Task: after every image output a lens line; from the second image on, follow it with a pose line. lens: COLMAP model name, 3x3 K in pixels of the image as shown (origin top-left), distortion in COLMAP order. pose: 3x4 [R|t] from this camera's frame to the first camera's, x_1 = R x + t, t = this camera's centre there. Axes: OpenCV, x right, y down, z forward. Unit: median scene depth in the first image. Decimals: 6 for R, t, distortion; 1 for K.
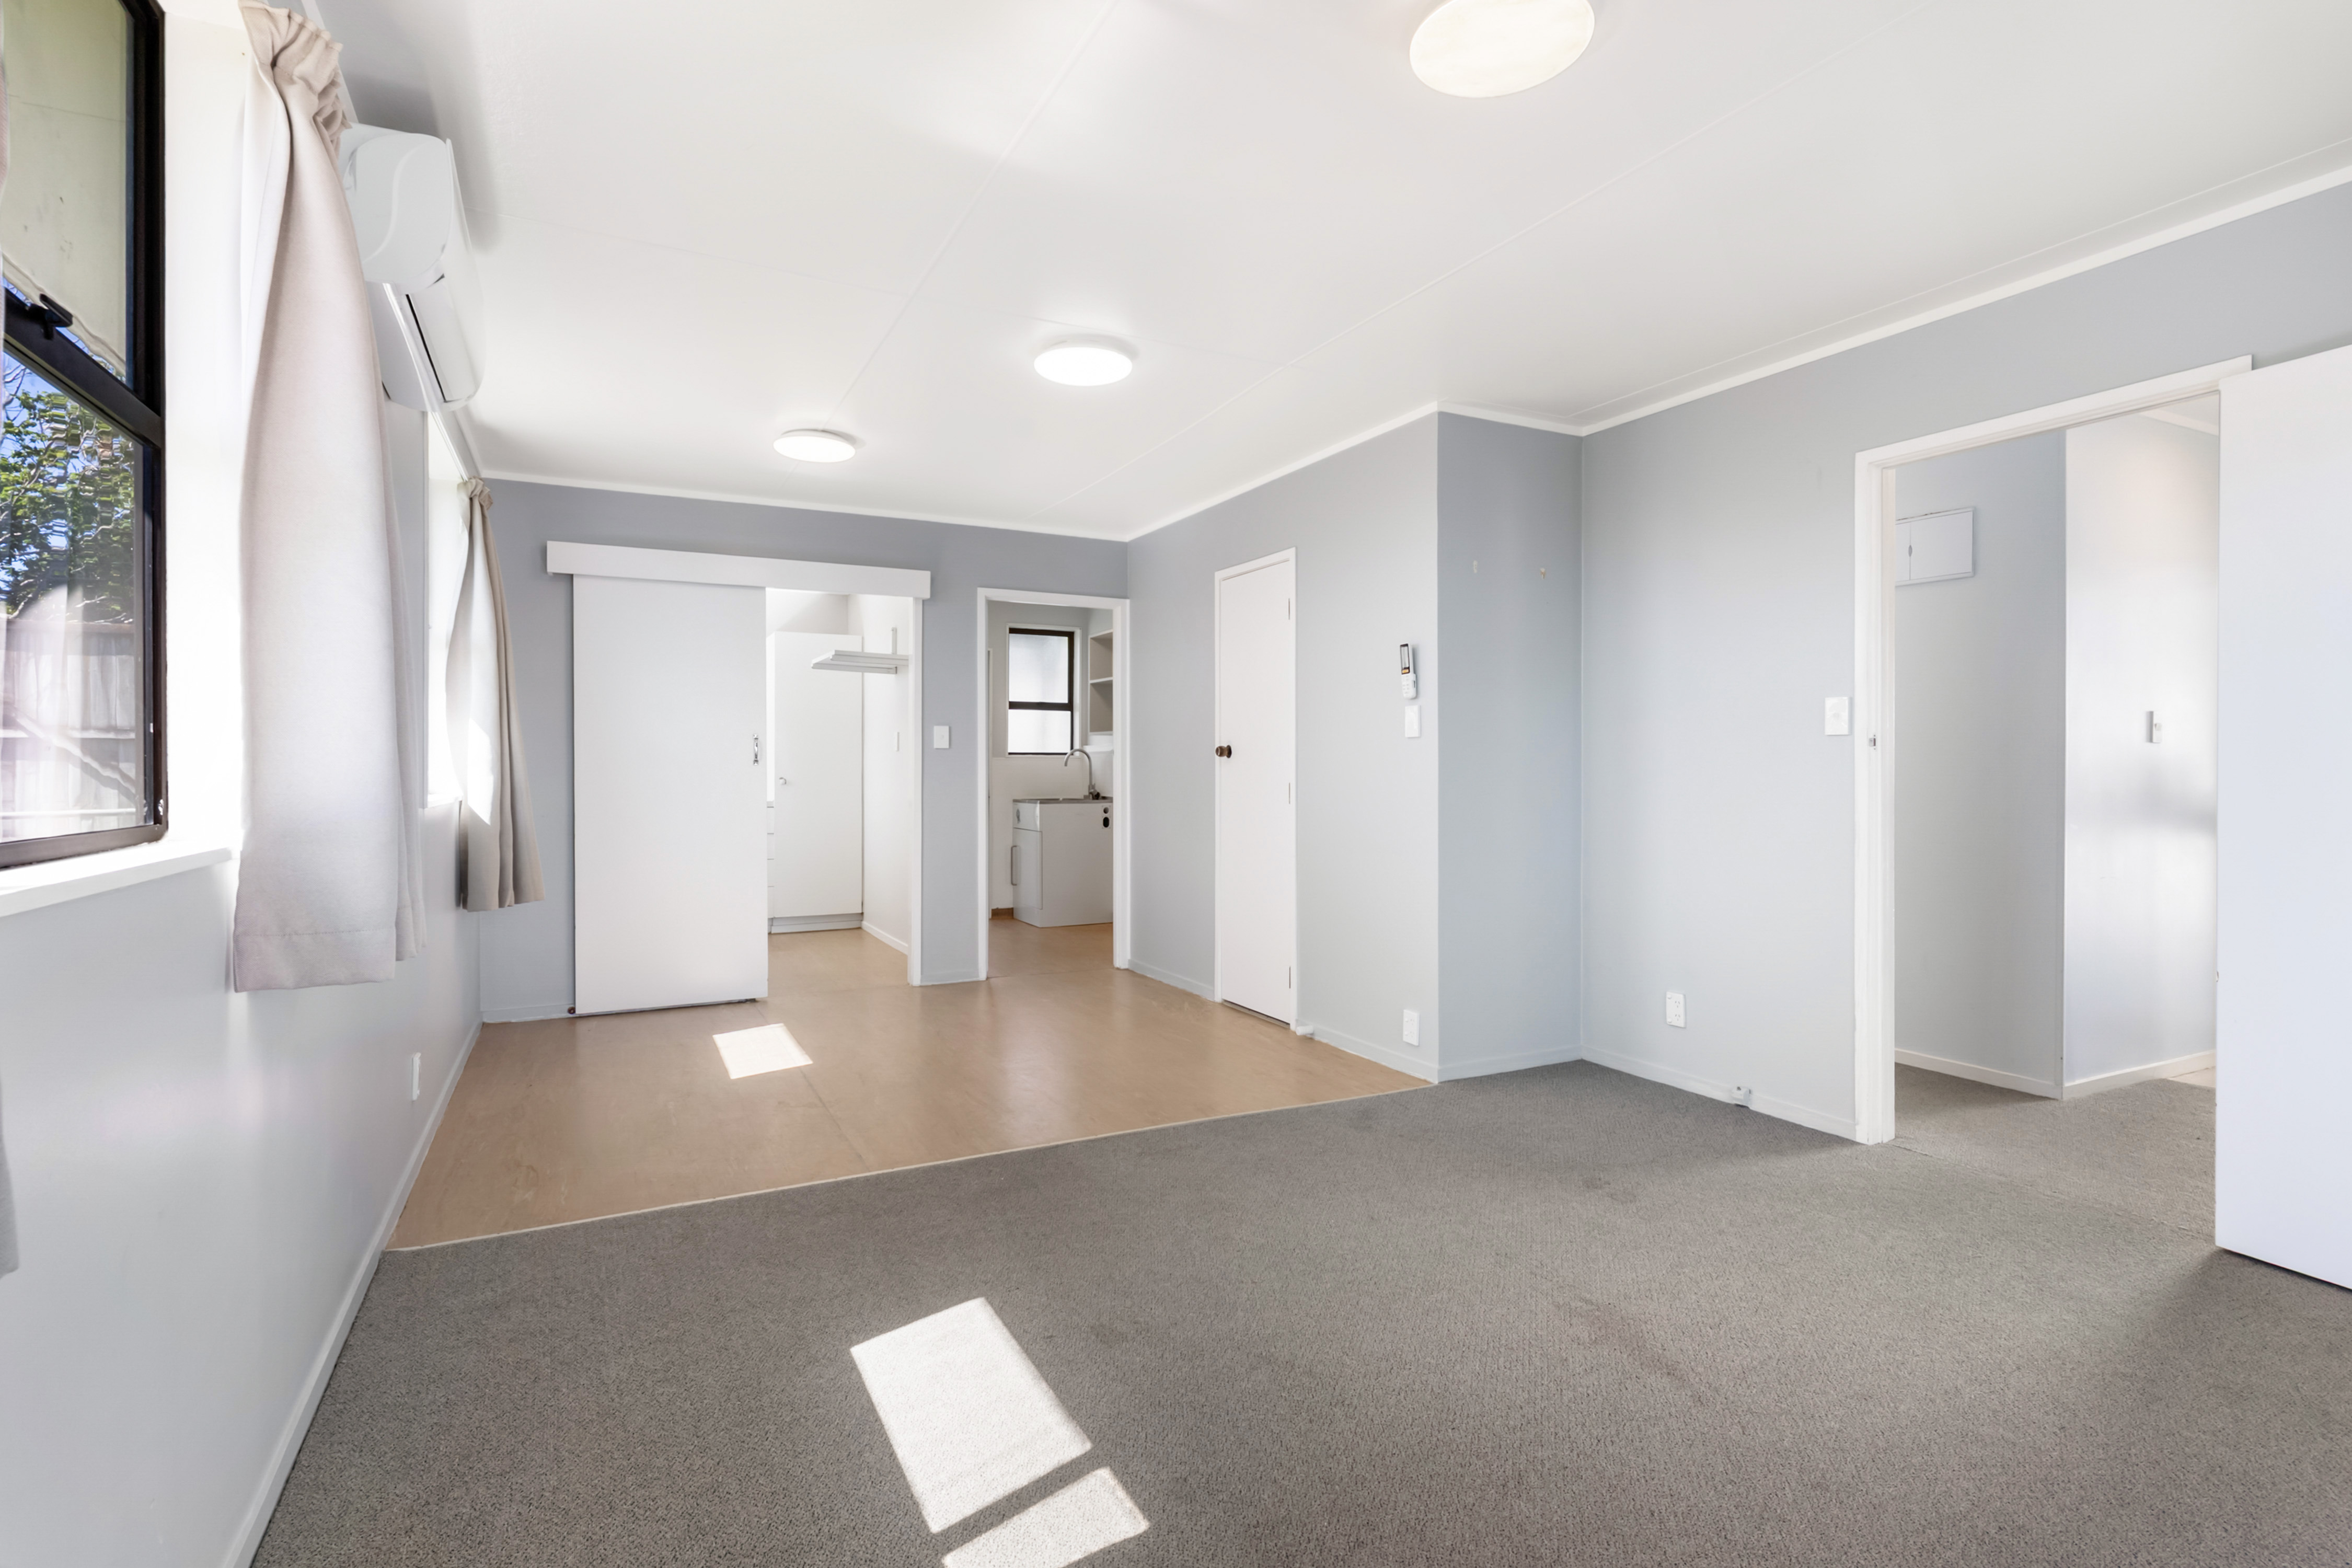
lens RADIAL K [[1137.1, 0, 1193.8], [0, 1137.1, 776.1], [0, 0, 1]] dist [0.001867, -0.000682]
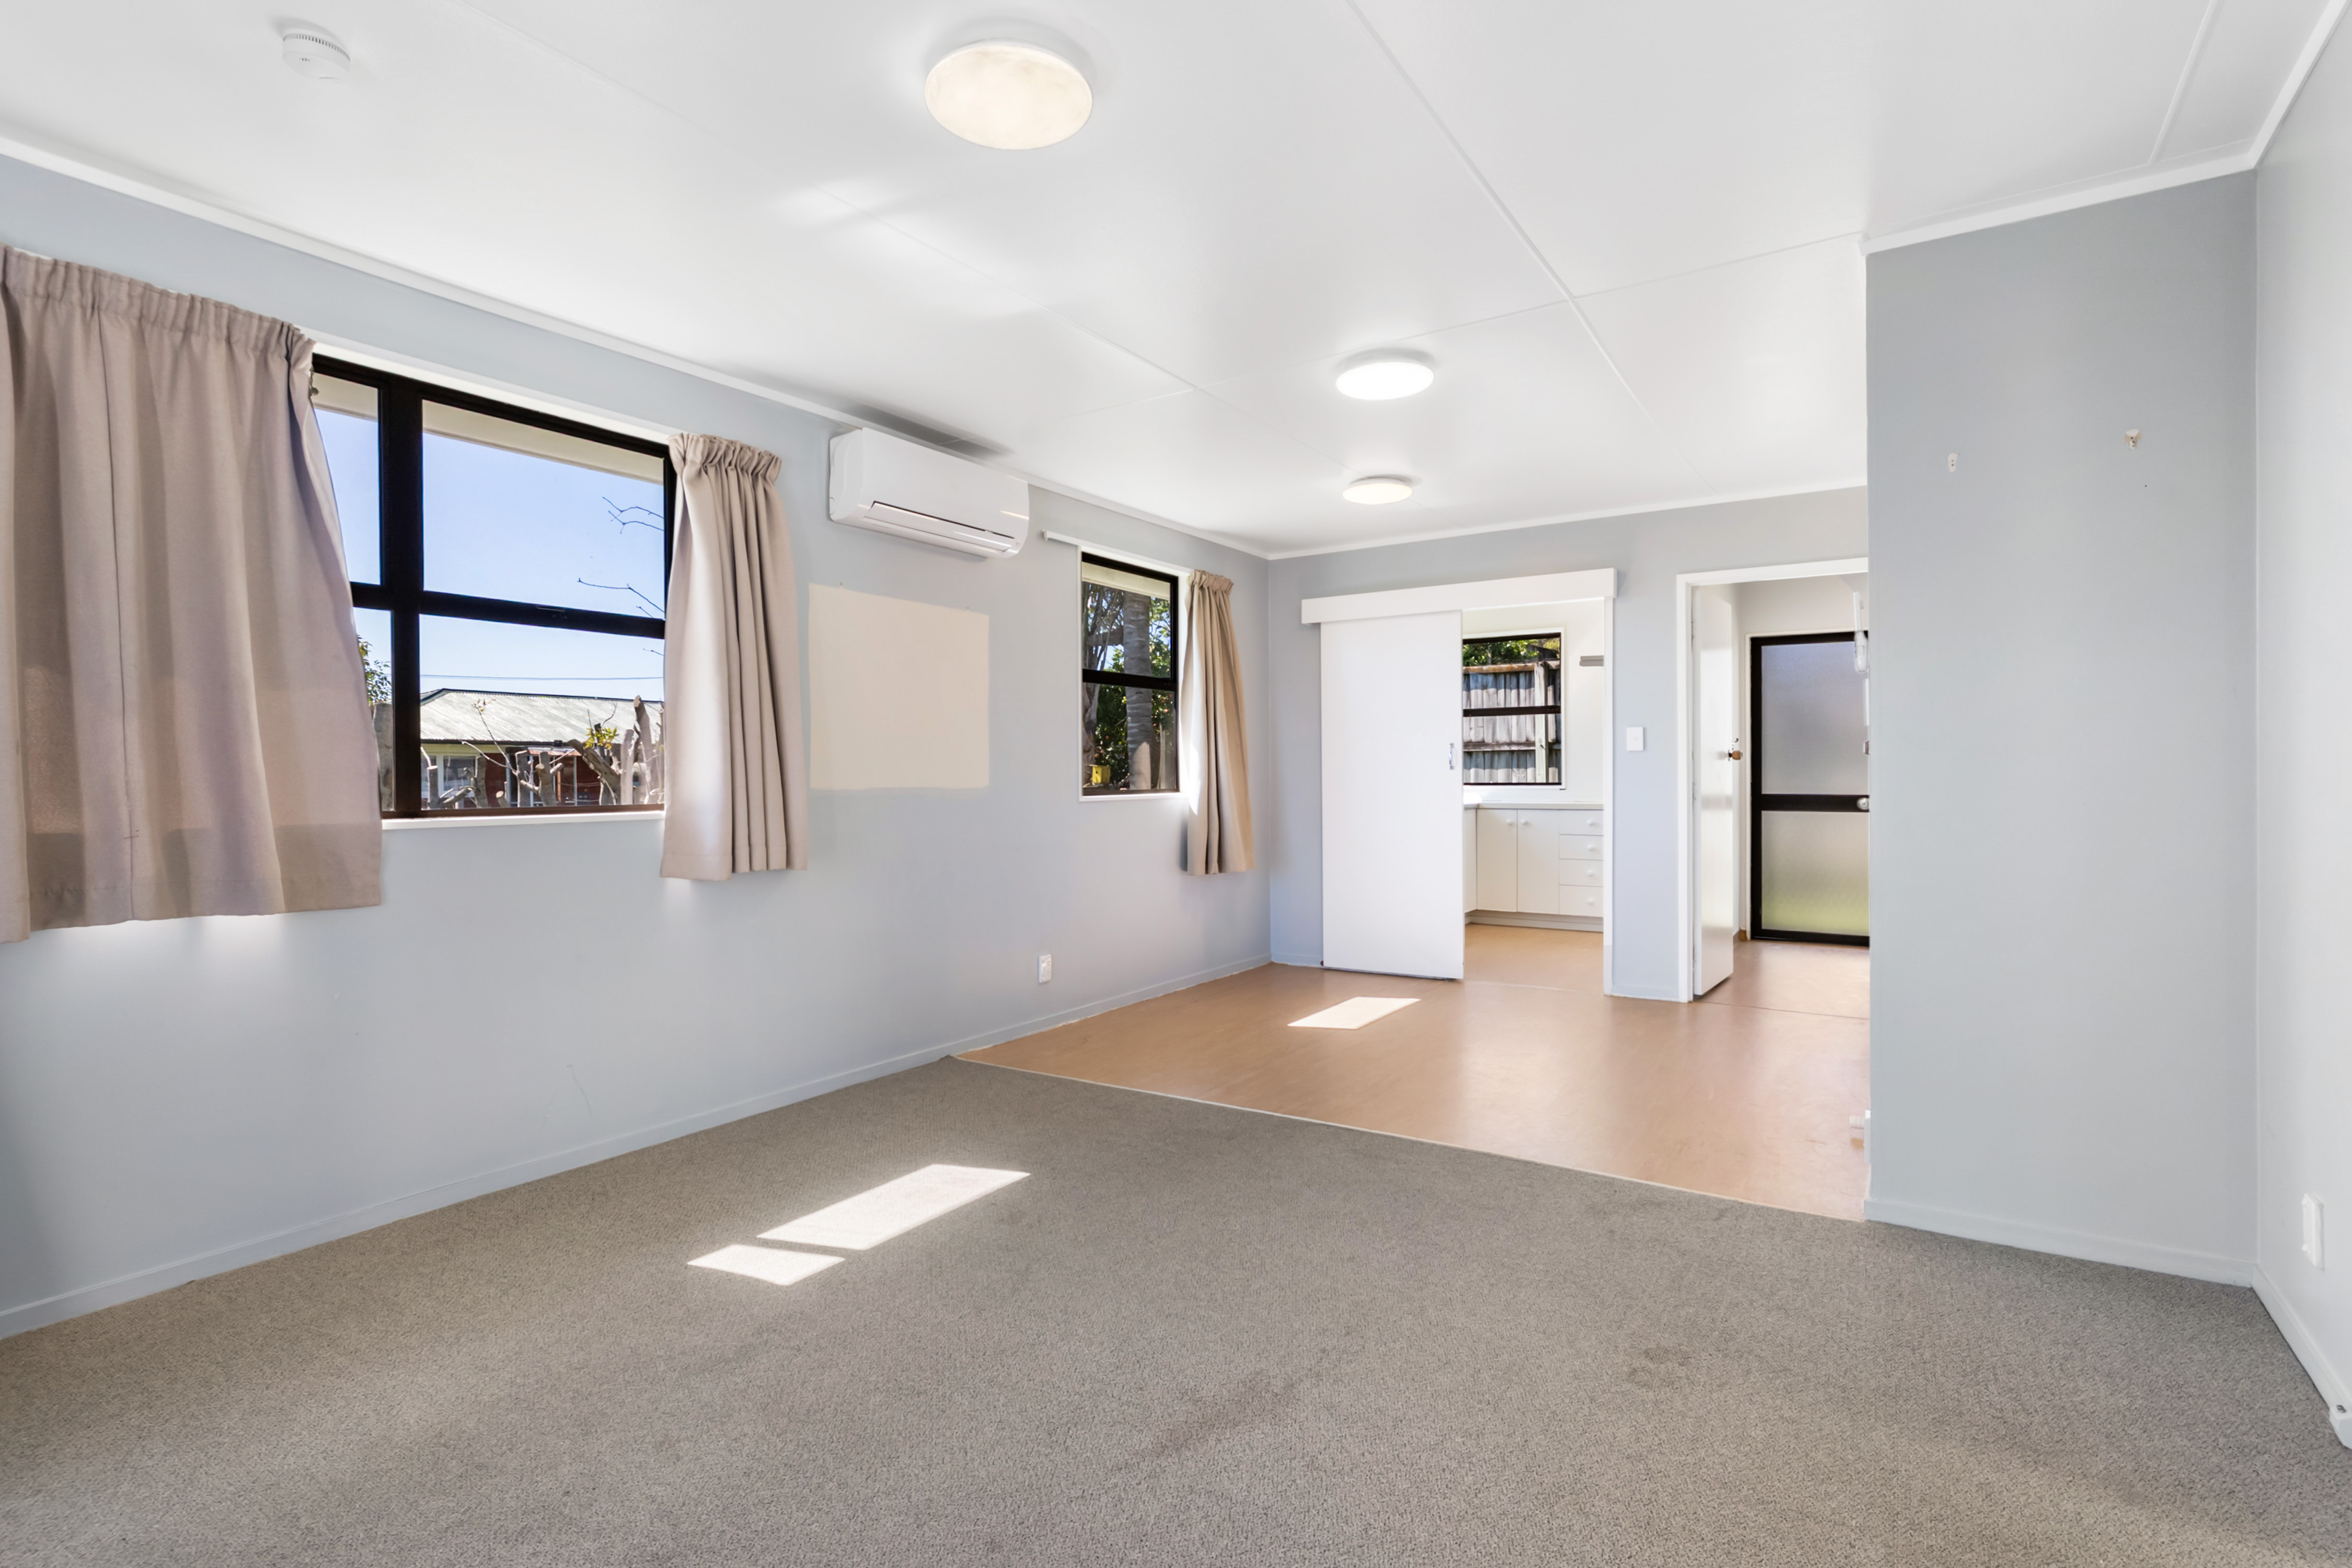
lens RADIAL K [[1137.1, 0, 1180.4], [0, 1137.1, 796.1], [0, 0, 1]] dist [0.001867, -0.000682]
pose [[0.490188, 0.012391, -0.871529, 0.538120], [0.002005, 0.999880, 0.015344, -0.002644], [0.871615, -0.009269, 0.490104, 0.255587]]
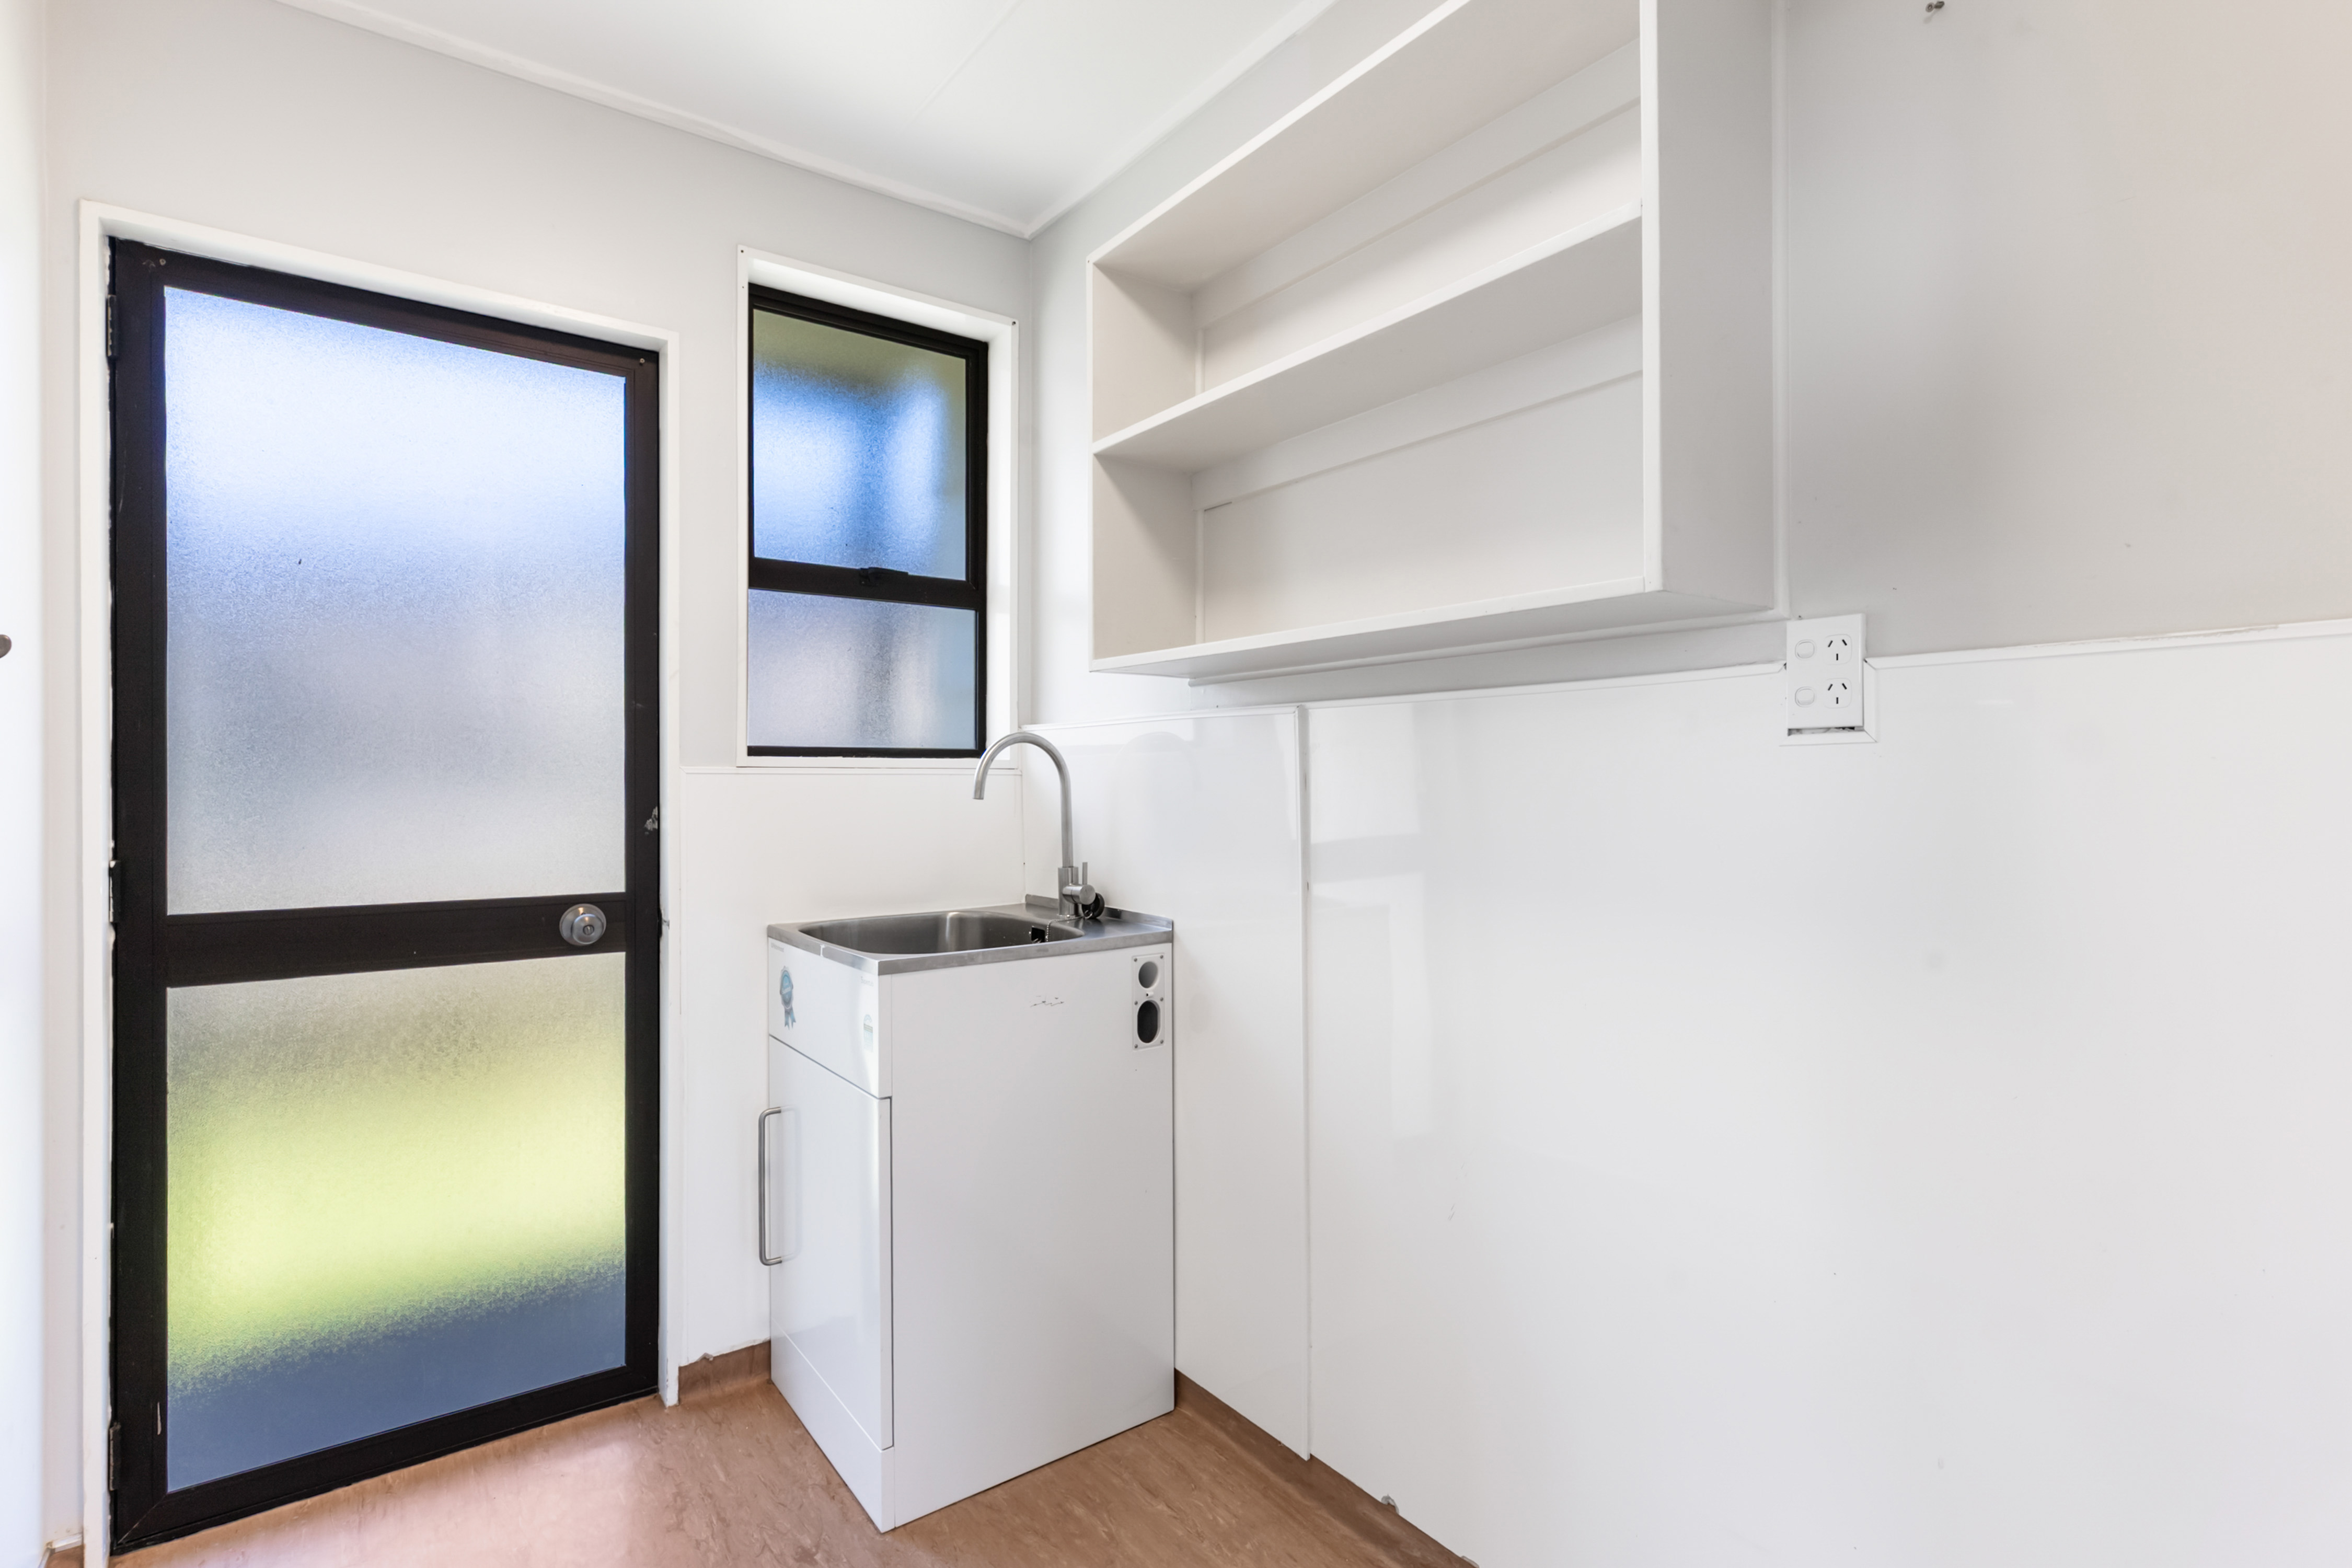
lens RADIAL K [[1137.1, 0, 1172.9], [0, 1137.1, 781.3], [0, 0, 1]] dist [0.001867, -0.000682]
pose [[0.988725, -0.001805, 0.149733, -0.193825], [0.002152, 0.999995, -0.002155, -0.021566], [-0.149728, 0.002453, 0.988724, 1.330786]]
